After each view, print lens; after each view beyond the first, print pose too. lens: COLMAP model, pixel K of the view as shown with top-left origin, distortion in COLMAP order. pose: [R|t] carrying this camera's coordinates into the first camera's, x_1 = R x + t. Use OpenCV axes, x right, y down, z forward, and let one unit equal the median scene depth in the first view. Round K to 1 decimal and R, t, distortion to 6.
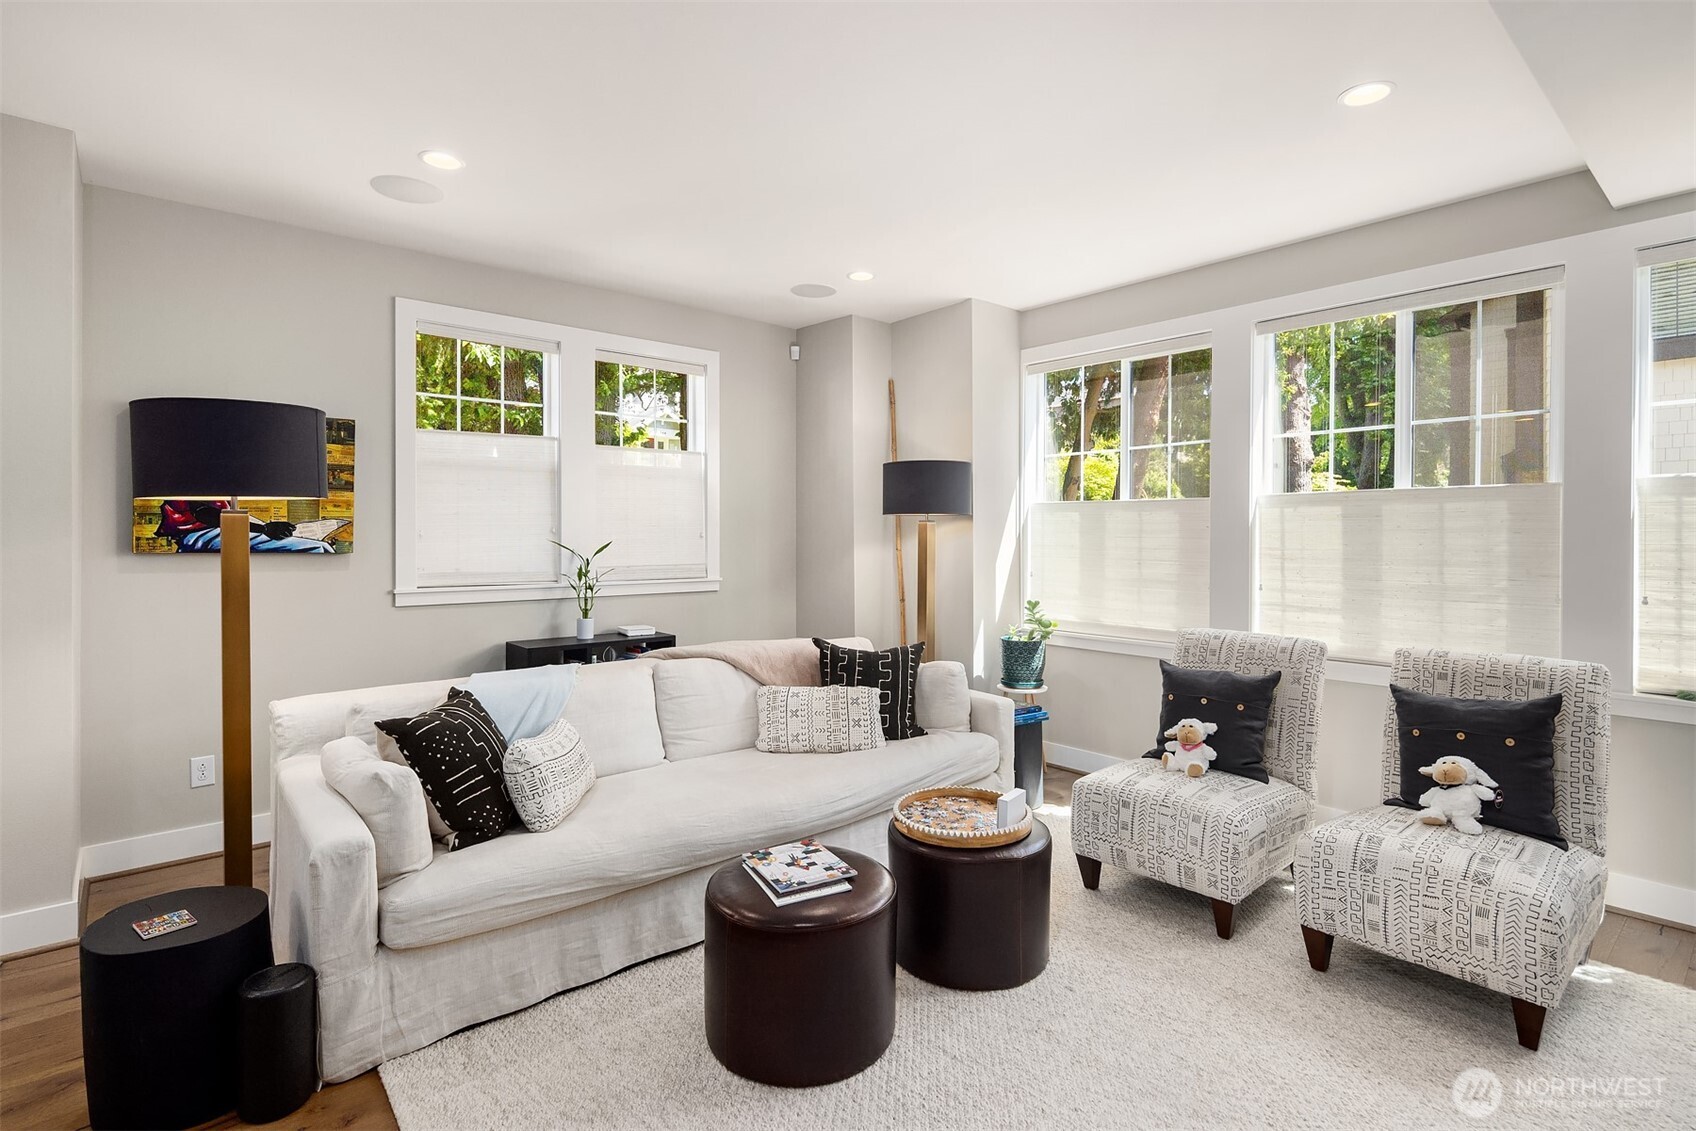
lens RADIAL K [[821.8, 0, 848.2], [0, 821.8, 553.0], [0, 0, 1]] dist [0.004297, -0.002193]
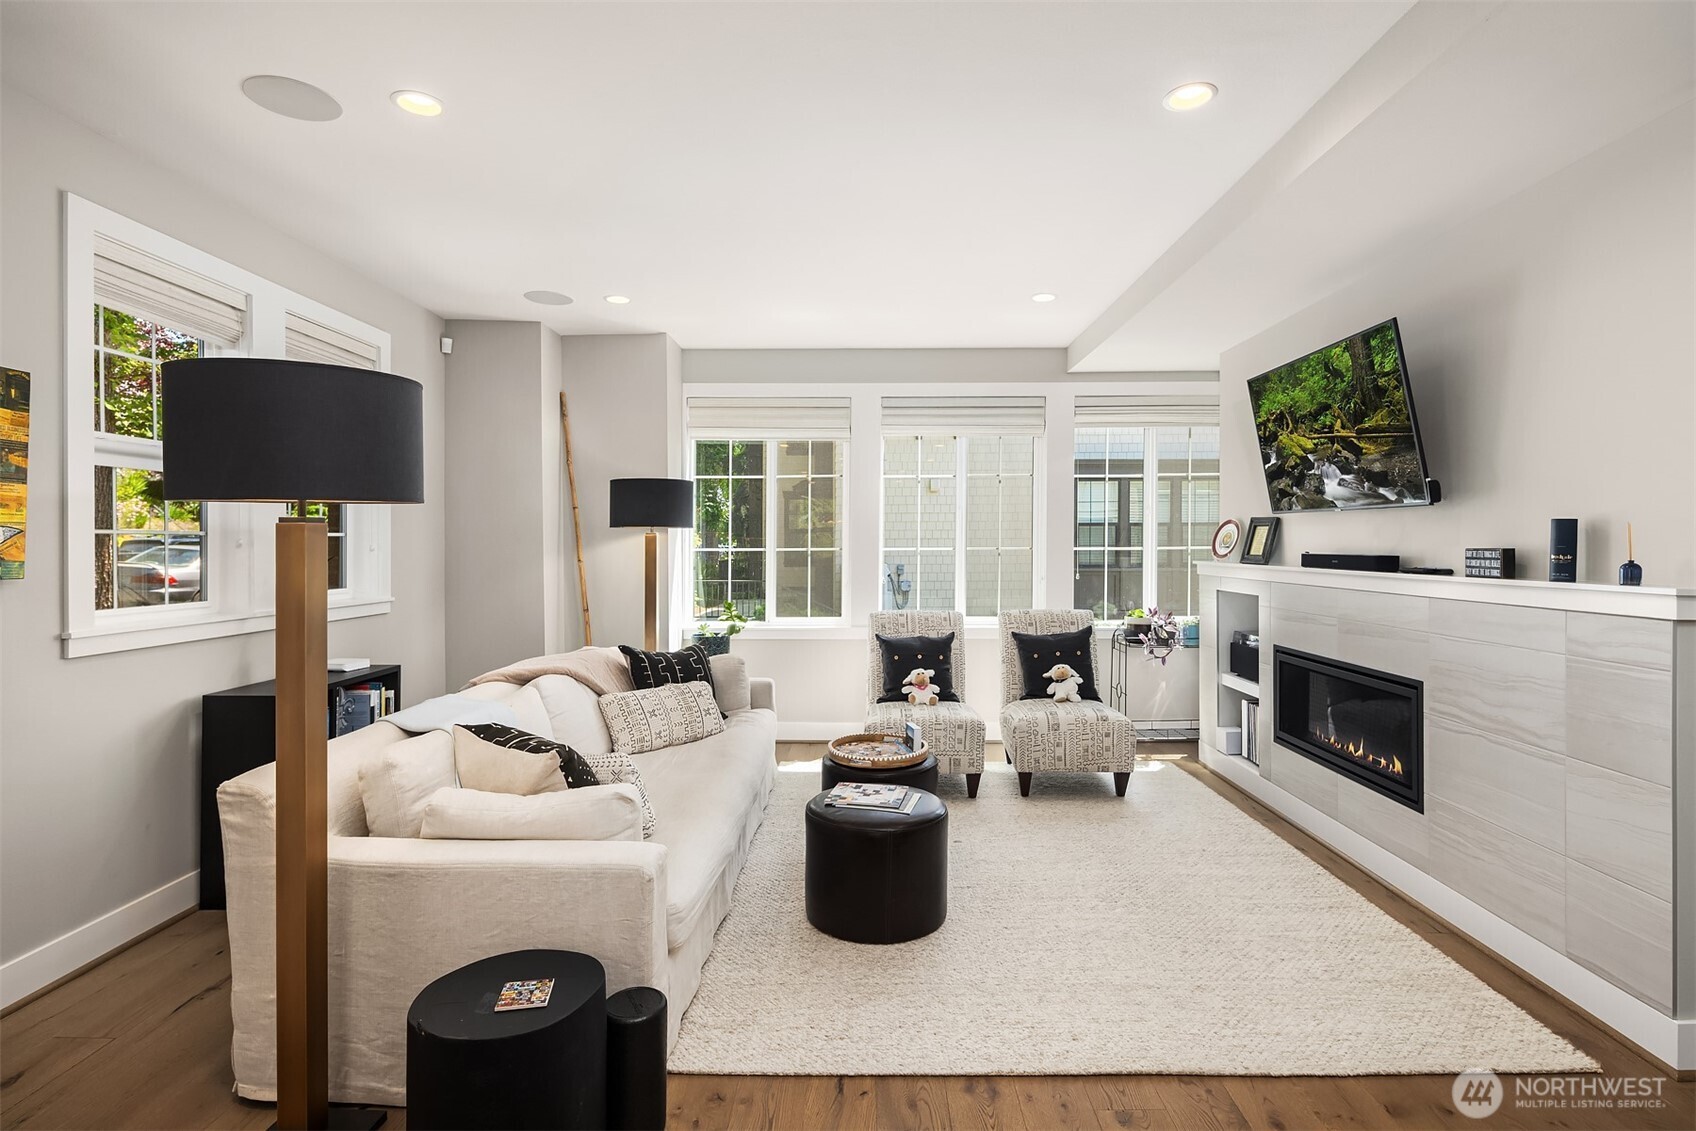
lens RADIAL K [[821.8, 0, 897.8], [0, 821.8, 549.9], [0, 0, 1]] dist [0.004297, -0.002193]
pose [[0.641290, -0.008463, 0.767252, -0.688024], [0.019254, 0.999802, -0.005065, -0.006513], [-0.767057, 0.018021, 0.641325, 0.065604]]
